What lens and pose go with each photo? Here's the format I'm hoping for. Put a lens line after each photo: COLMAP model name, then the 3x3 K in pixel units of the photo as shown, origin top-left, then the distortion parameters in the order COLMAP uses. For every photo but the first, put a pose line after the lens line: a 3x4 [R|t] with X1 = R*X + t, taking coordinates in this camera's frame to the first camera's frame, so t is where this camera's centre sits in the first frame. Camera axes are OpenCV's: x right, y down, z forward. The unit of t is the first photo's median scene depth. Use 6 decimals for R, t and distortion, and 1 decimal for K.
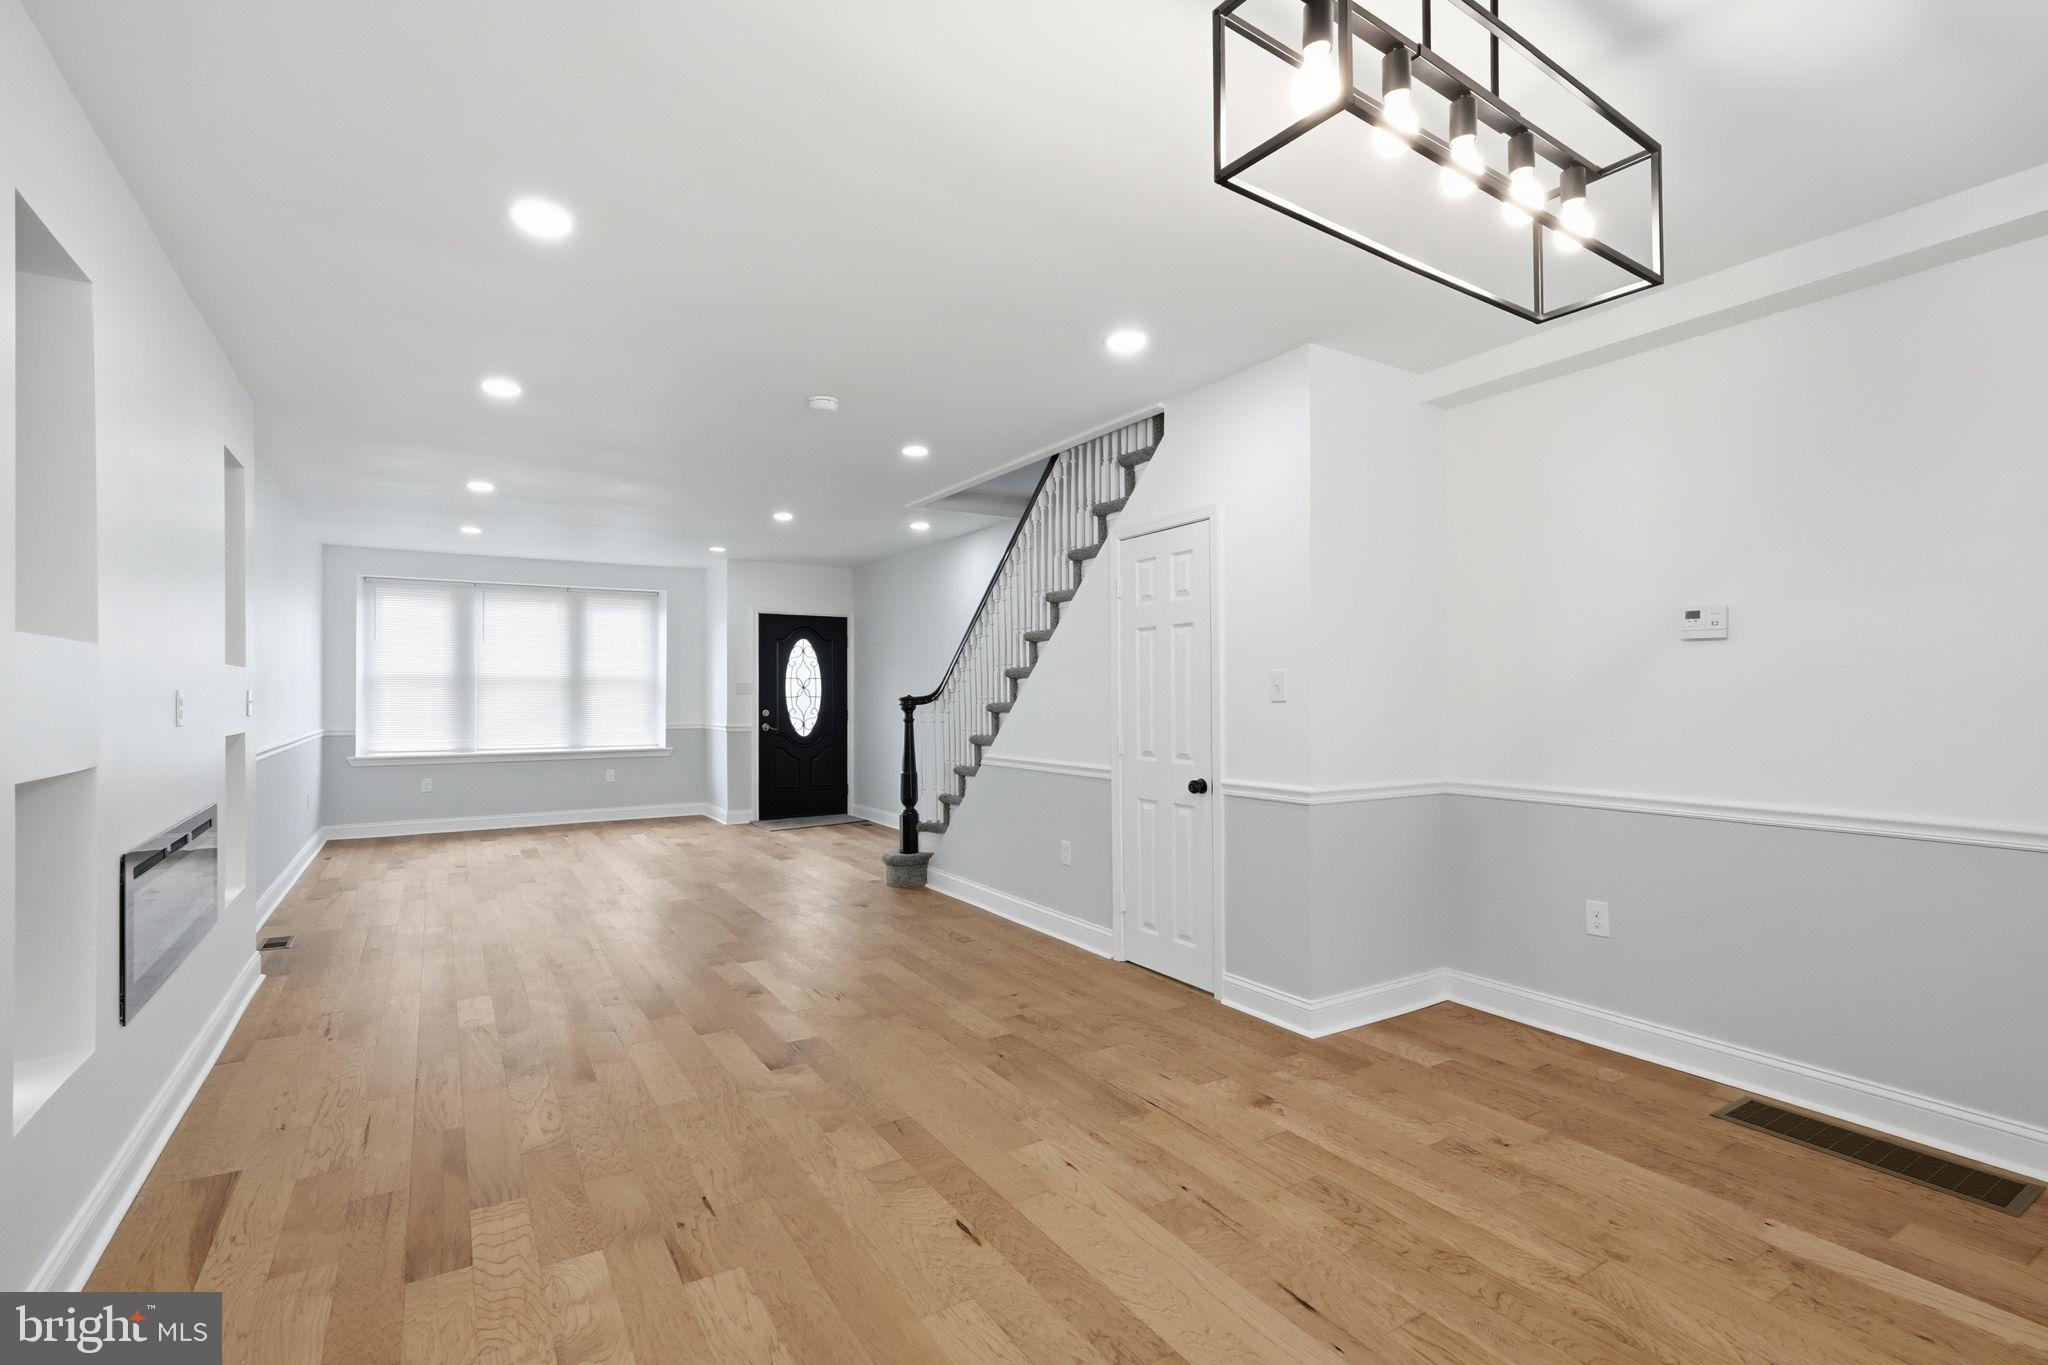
lens RADIAL K [[948.1, 0, 1028.3], [0, 948.1, 698.7], [0, 0, 1]] dist [0.002494, 0.000233]
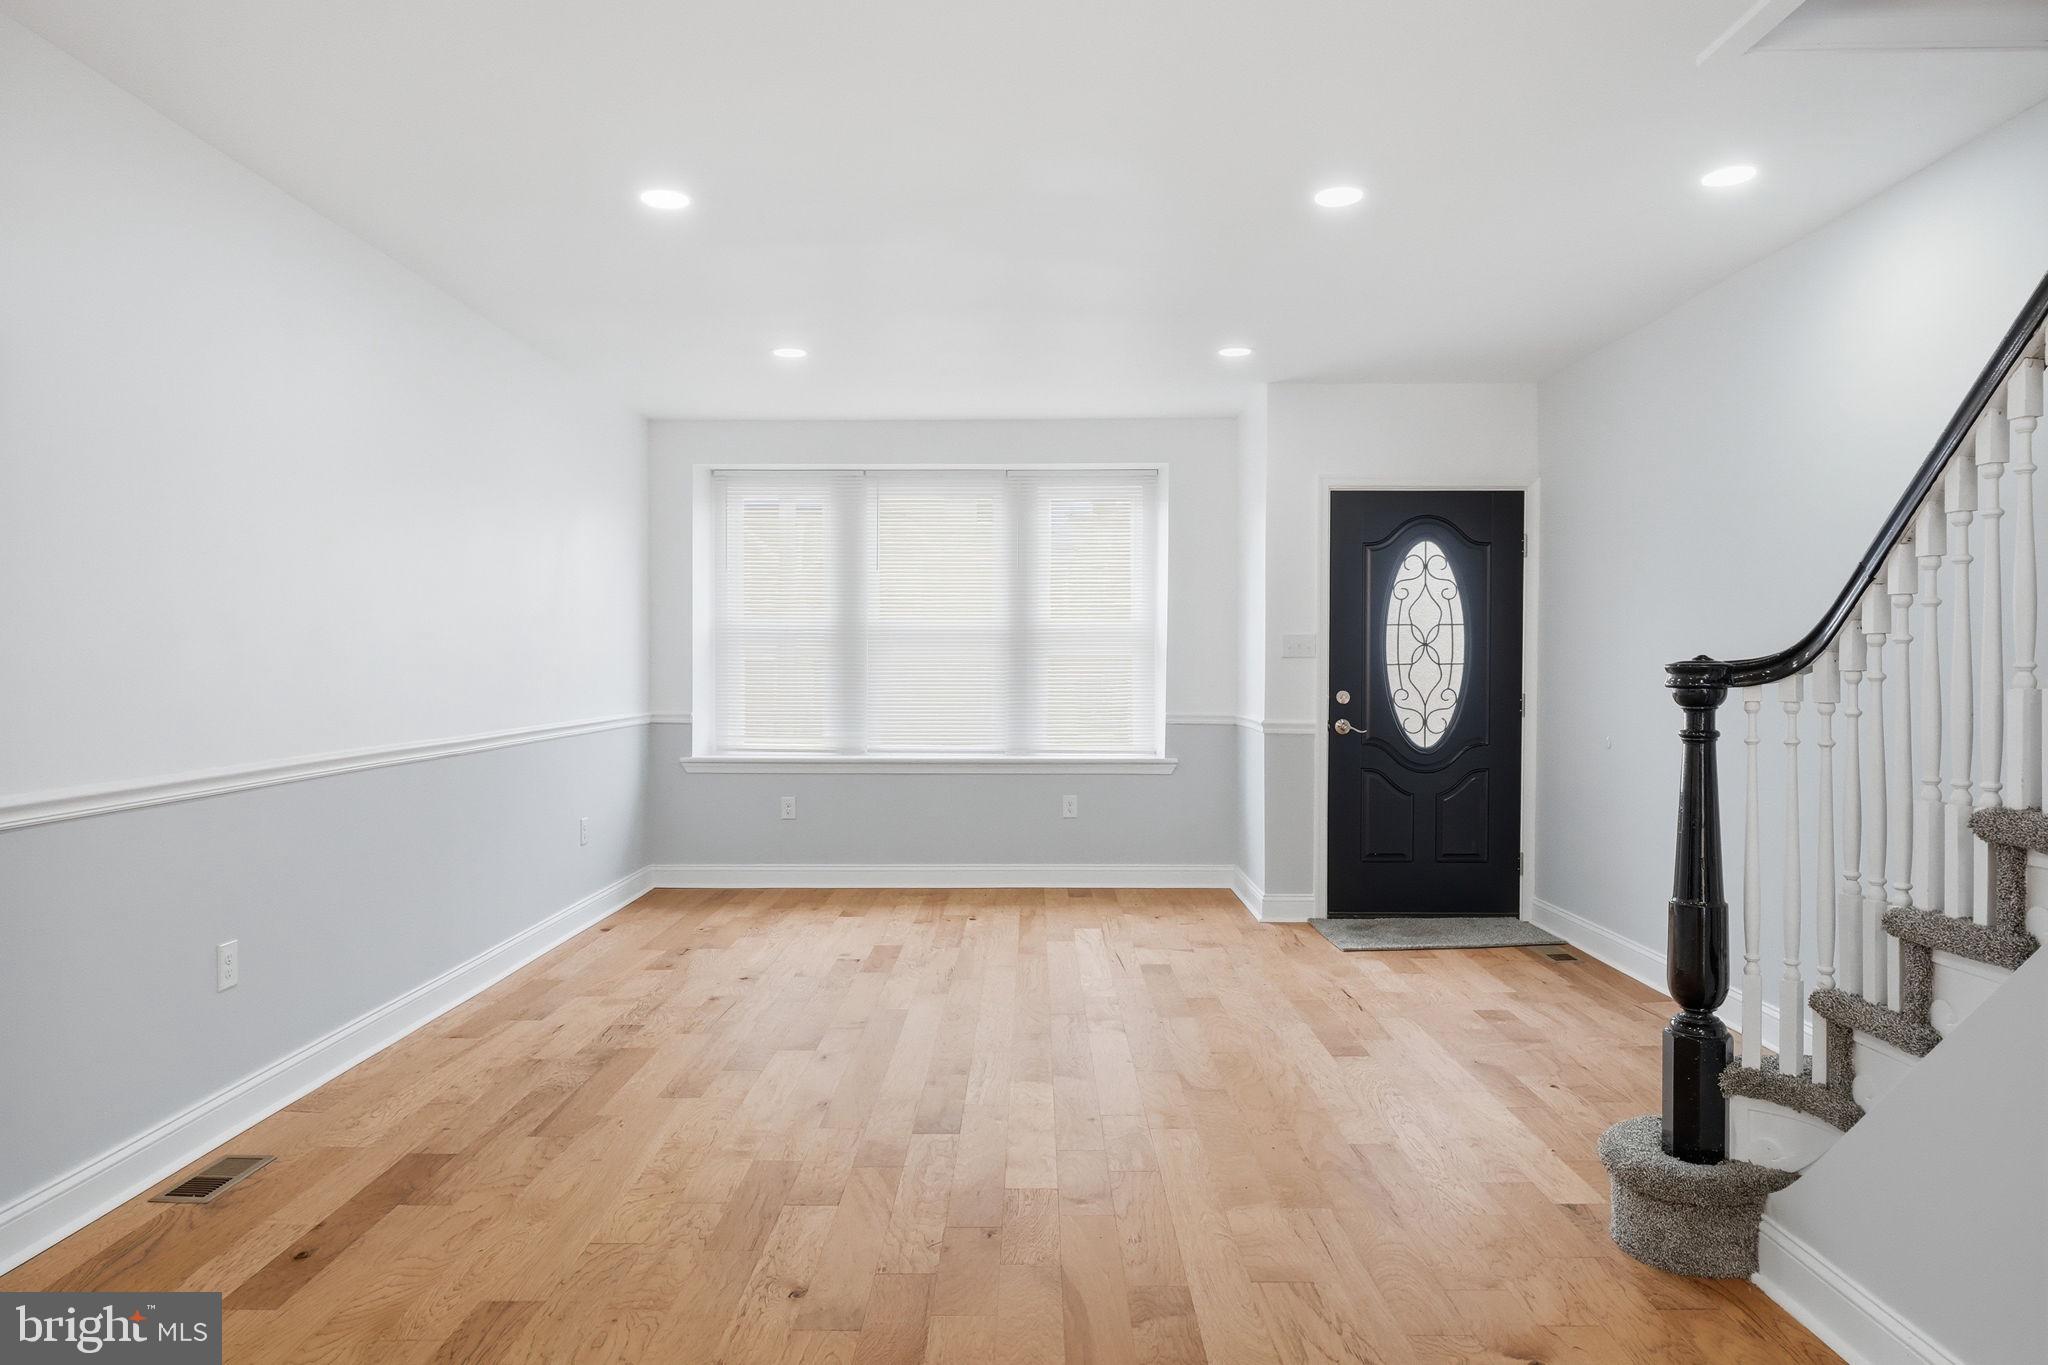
lens RADIAL K [[1315.2, 0, 1020.3], [0, 1315.2, 690.9], [0, 0, 1]] dist [-0.000688, -0.000990]
pose [[0.842789, 0.014150, -0.538058, -0.064076], [-0.005201, 0.999822, 0.018148, 0.000866], [0.538219, -0.012497, 0.842712, 0.401815]]
